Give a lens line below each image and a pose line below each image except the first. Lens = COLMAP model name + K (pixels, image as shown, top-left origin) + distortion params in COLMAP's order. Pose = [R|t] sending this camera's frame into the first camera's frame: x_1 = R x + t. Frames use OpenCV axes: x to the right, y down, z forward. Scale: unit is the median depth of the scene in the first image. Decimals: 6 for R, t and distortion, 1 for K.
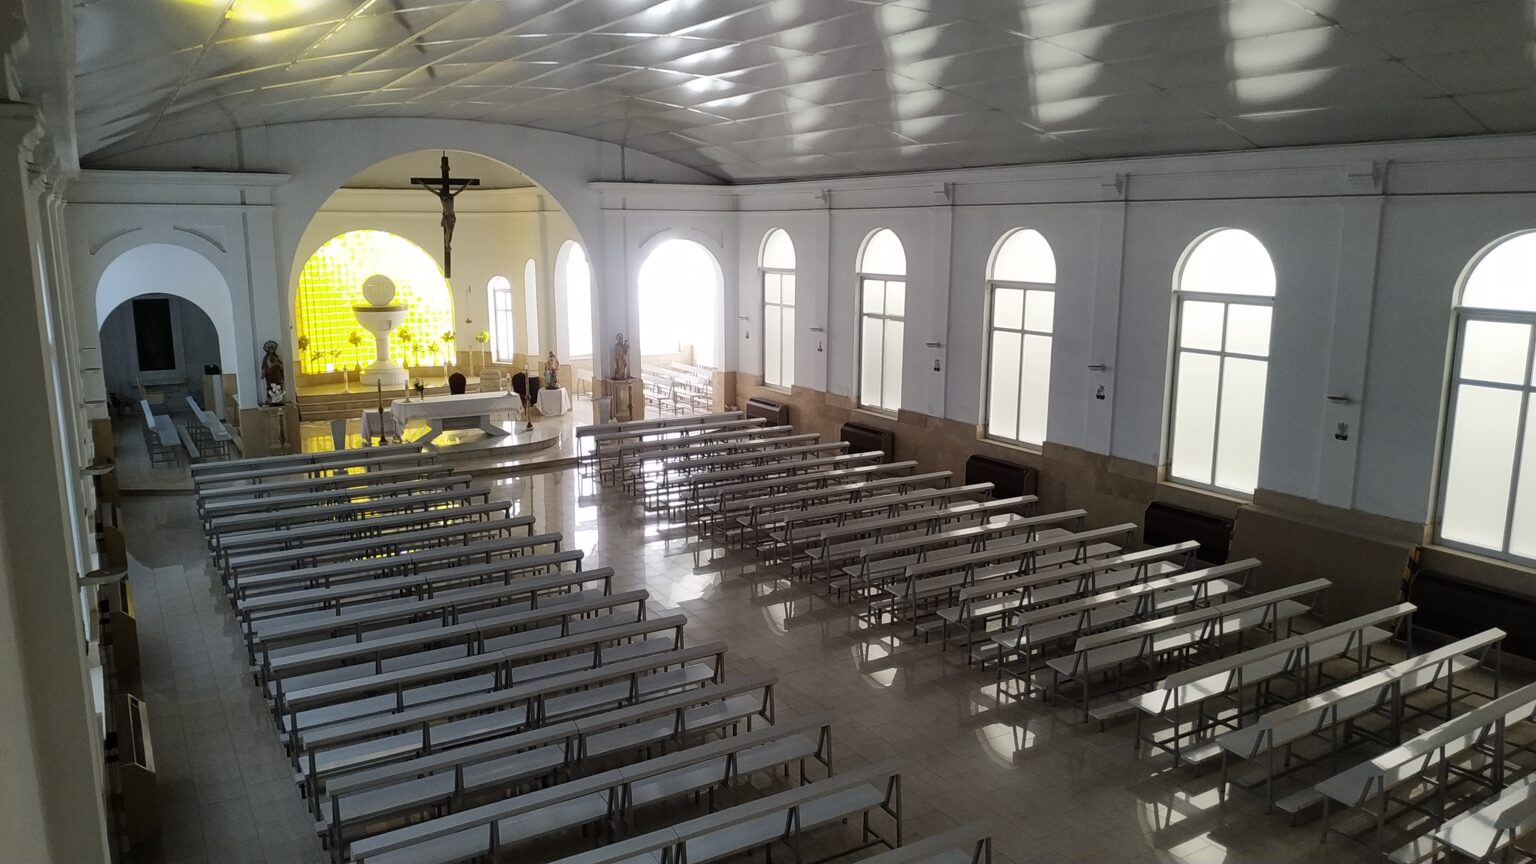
lens RADIAL K [[1101.9, 0, 763.1], [0, 1101.9, 434.2], [0, 0, 1]] dist [0.081292, -0.126741]
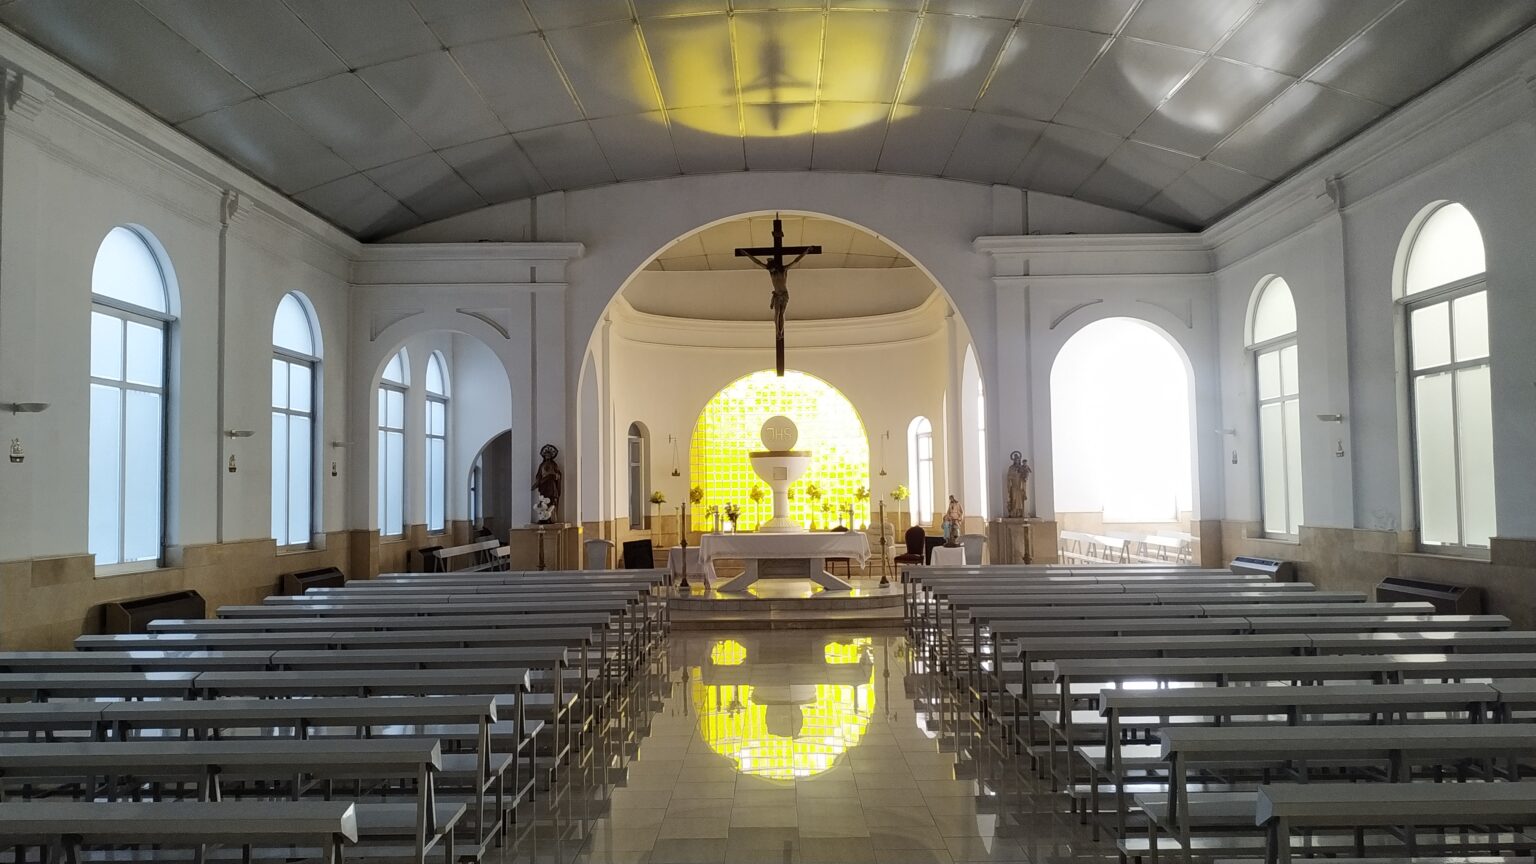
lens RADIAL K [[1101.9, 0, 763.1], [0, 1101.9, 434.2], [0, 0, 1]] dist [0.081292, -0.126741]
pose [[0.851612, -0.039560, -0.522677, 0.098521], [-0.083987, 0.973966, -0.210561, 0.058098], [0.517400, 0.223214, 0.826119, 0.374152]]
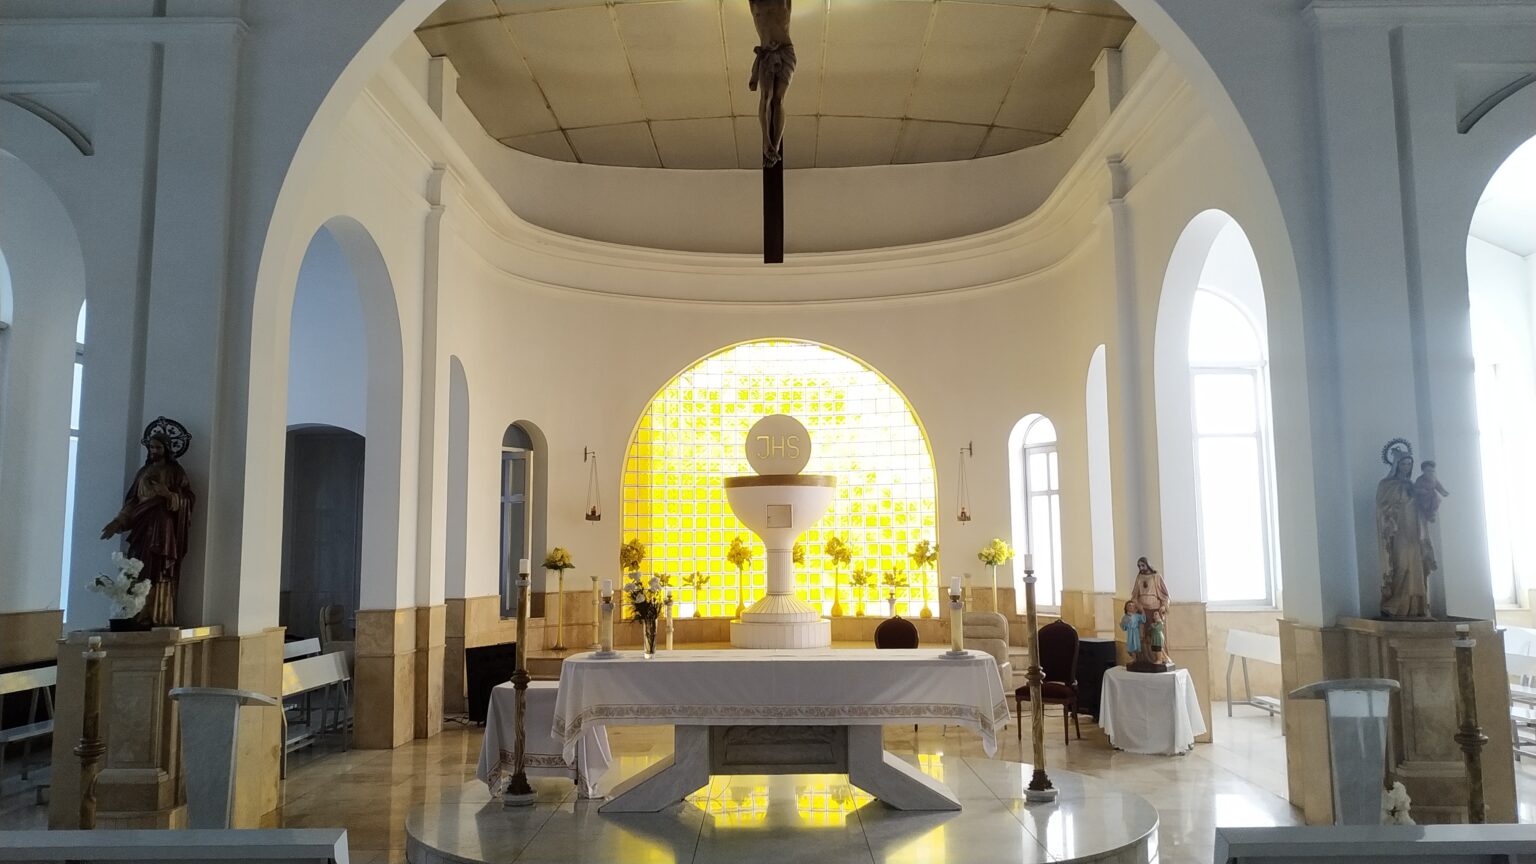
lens RADIAL K [[1101.9, 0, 763.1], [0, 1101.9, 434.2], [0, 0, 1]] dist [0.081292, -0.126741]
pose [[0.847492, -0.063920, -0.526946, -0.124681], [-0.091027, 0.960516, -0.262912, -0.012117], [0.522945, 0.270782, 0.808211, 0.753165]]
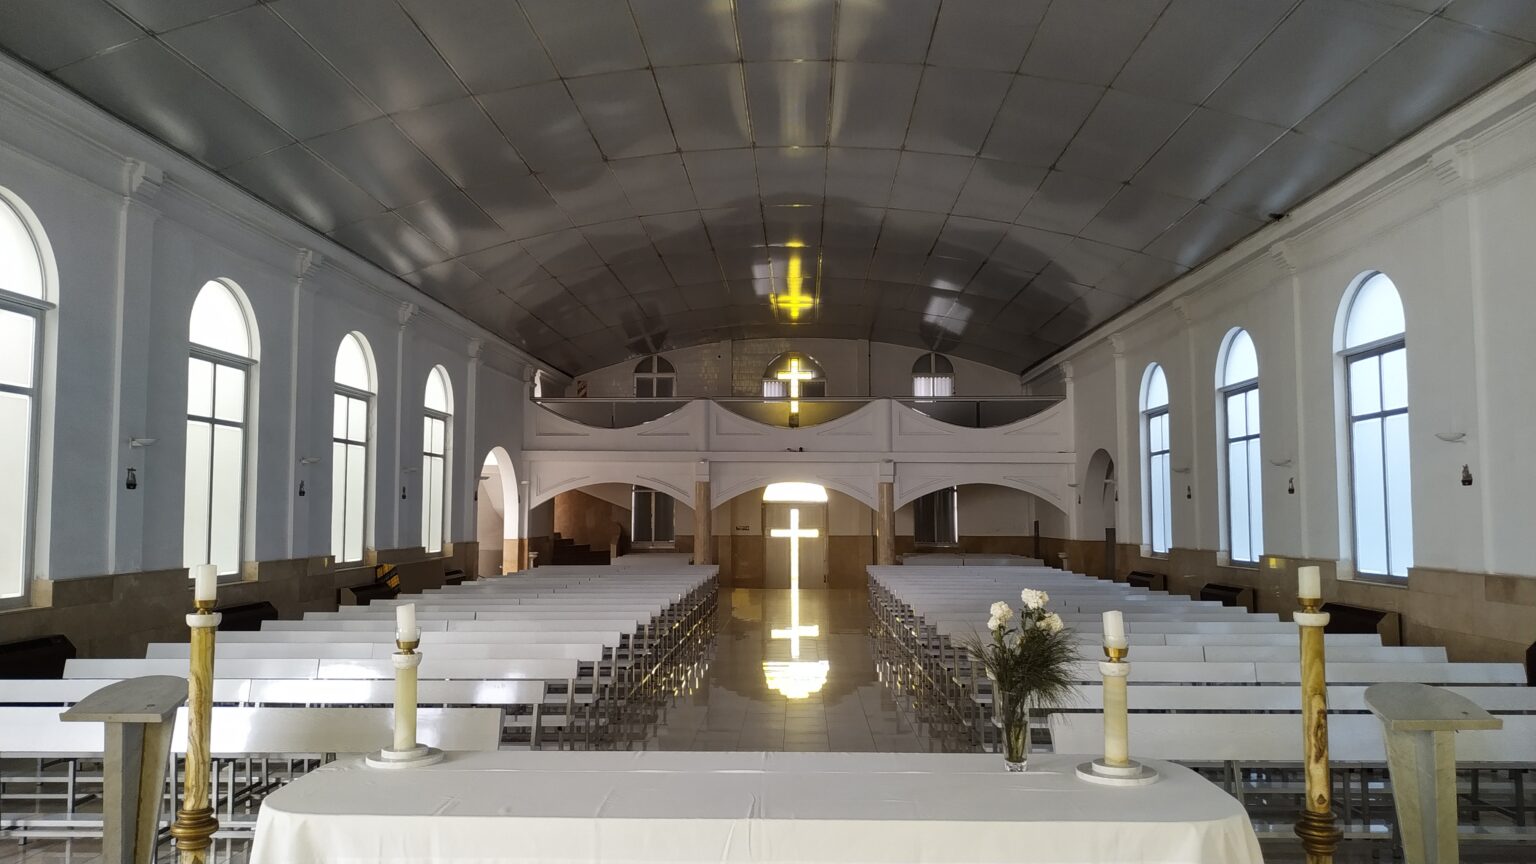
lens RADIAL K [[1101.9, 0, 763.1], [0, 1101.9, 434.2], [0, 0, 1]] dist [0.081292, -0.126741]
pose [[0.847033, -0.044768, -0.529652, 0.133751], [-0.094200, 0.968031, -0.232469, 0.068973], [0.523127, 0.246802, 0.815737, 0.316609]]
